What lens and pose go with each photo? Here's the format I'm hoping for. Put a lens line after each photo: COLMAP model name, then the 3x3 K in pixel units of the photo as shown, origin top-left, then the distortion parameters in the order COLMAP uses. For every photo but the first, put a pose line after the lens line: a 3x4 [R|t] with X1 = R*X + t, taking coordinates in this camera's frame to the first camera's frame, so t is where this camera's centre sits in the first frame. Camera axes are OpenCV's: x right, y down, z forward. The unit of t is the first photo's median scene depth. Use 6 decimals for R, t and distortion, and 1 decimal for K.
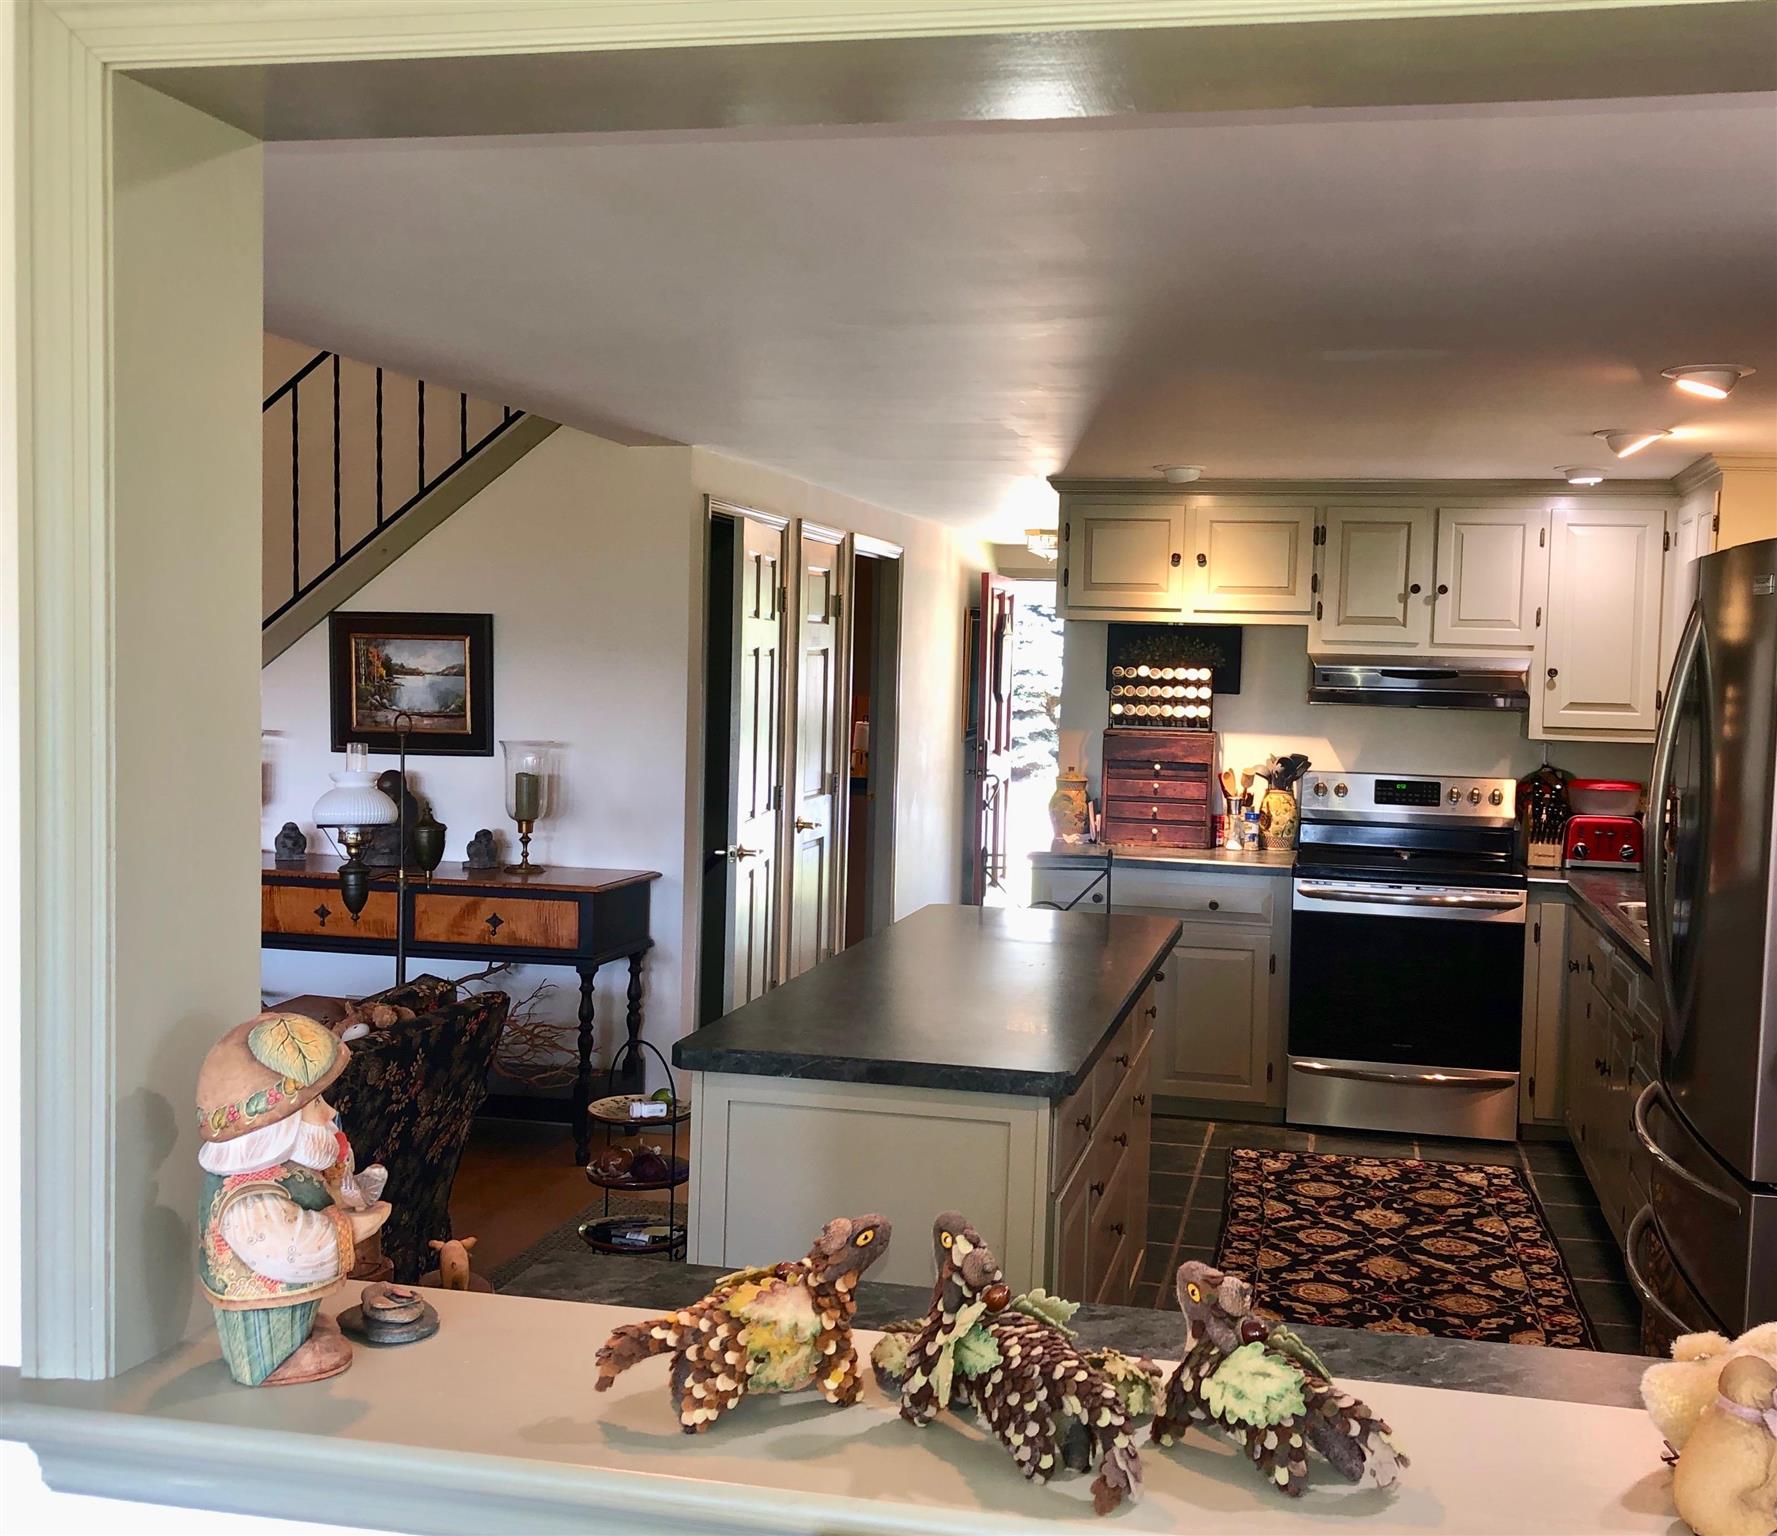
lens RADIAL K [[1966.2, 0, 888.5], [0, 1966.2, 768.0], [0, 0, 1]] dist [0.196462, -0.488038]
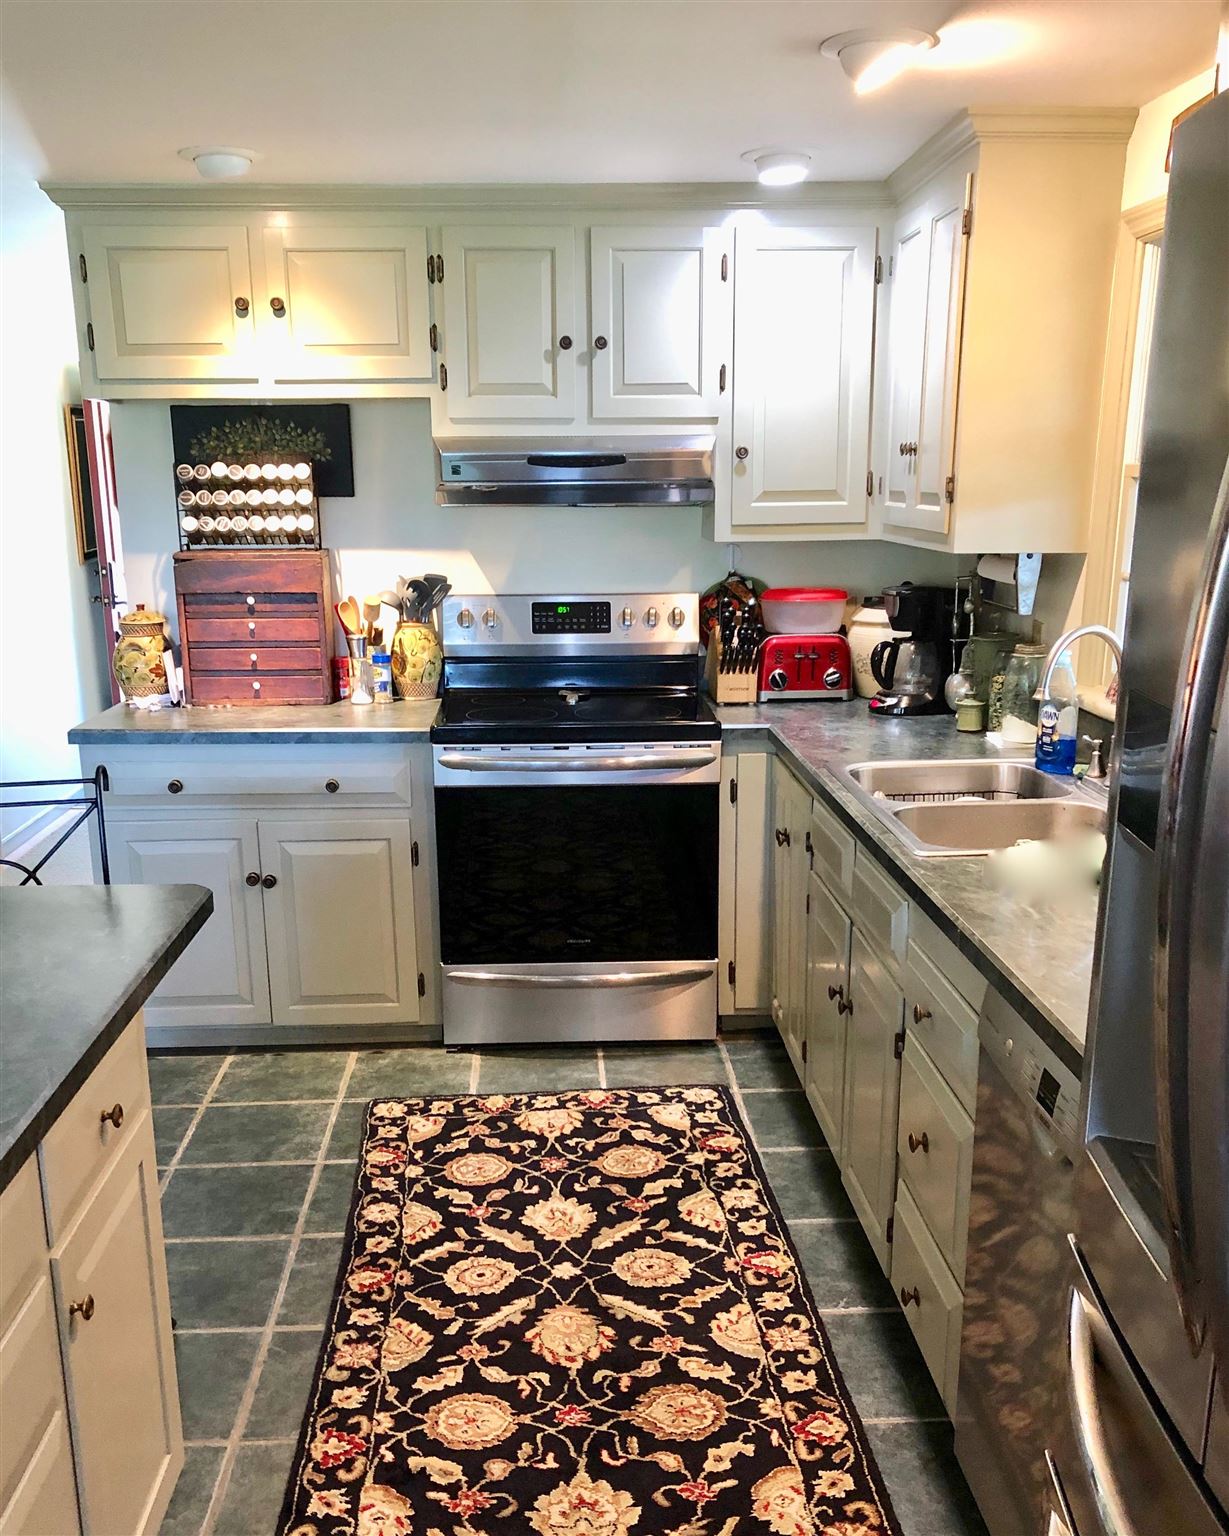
lens RADIAL K [[1365.7, 0, 586.7], [0, 1365.7, 767.7], [0, 0, 1]] dist [0.061272, -0.011436]
pose [[0.965679, -0.088147, 0.244323, 0.137648], [0.049756, 0.986012, 0.159073, -0.015713], [-0.254927, -0.141457, 0.956557, 0.502164]]
